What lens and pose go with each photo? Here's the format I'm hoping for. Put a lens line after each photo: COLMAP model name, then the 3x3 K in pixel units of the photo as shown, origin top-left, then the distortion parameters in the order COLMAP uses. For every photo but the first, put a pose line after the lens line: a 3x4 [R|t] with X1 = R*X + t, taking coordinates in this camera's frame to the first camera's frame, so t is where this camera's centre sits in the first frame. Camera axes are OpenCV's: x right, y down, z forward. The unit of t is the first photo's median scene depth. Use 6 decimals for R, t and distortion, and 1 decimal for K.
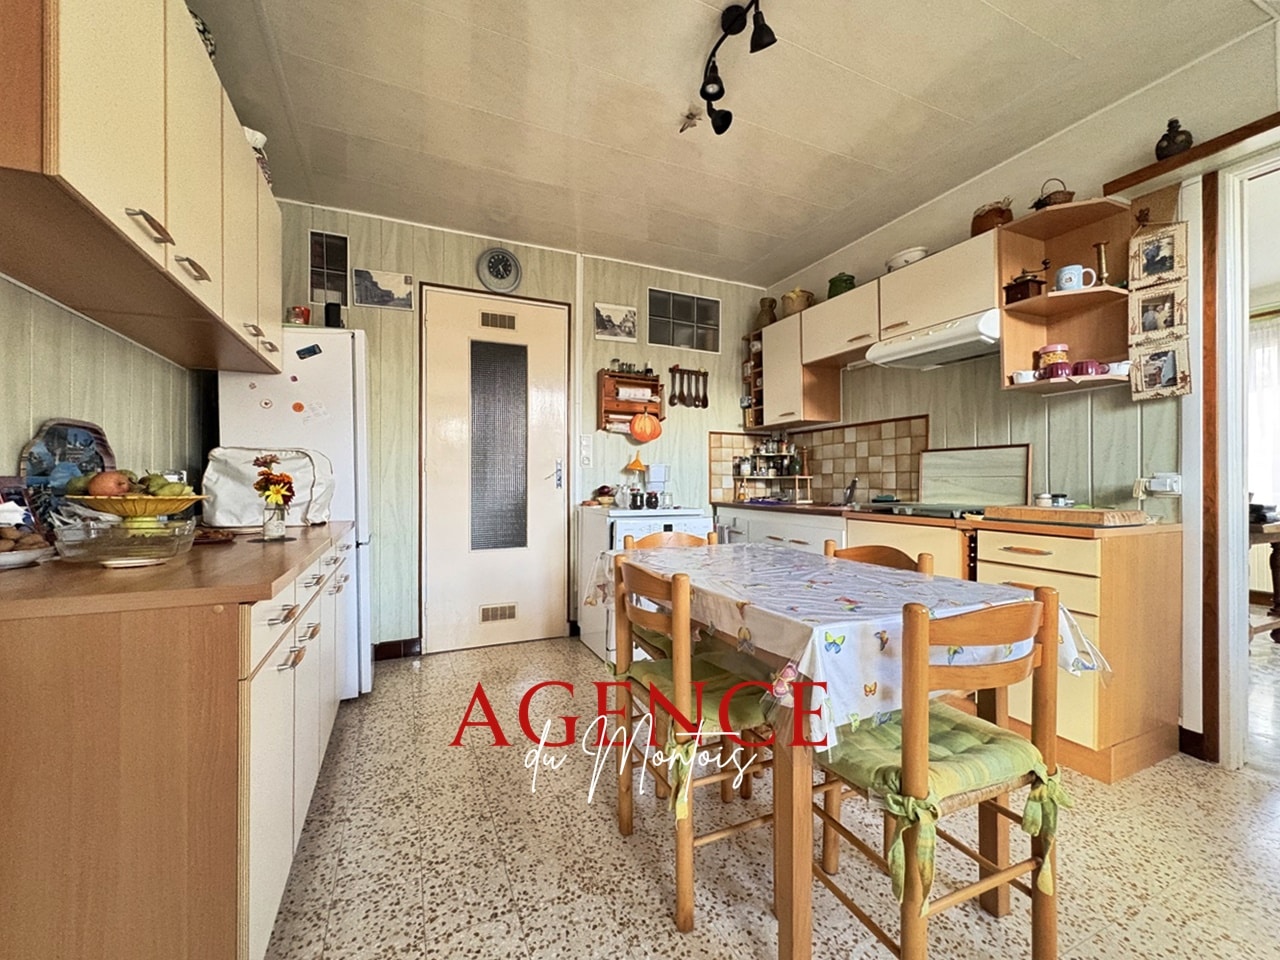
lens RADIAL K [[517.5, 0, 644.4], [0, 517.5, 480.4], [0, 0, 1]] dist [0.002515, 0.000310]
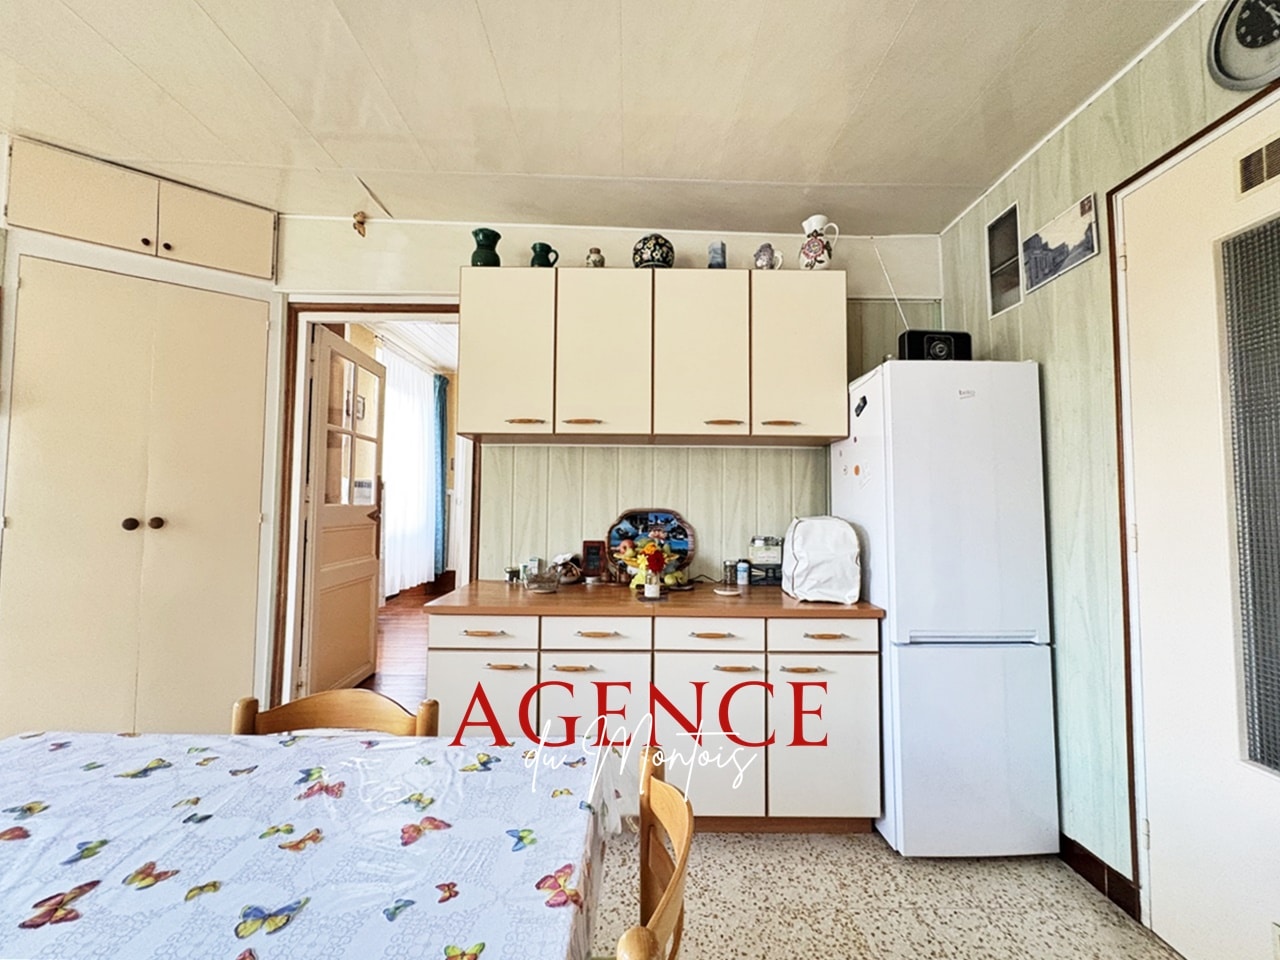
lens RADIAL K [[517.5, 0, 645.6], [0, 517.5, 482.3], [0, 0, 1]] dist [0.002515, 0.000310]
pose [[-0.389987, -0.038603, -0.920011, 0.242600], [-0.003611, 0.999177, -0.040394, -0.063237], [0.920813, -0.012431, -0.389805, 0.789306]]
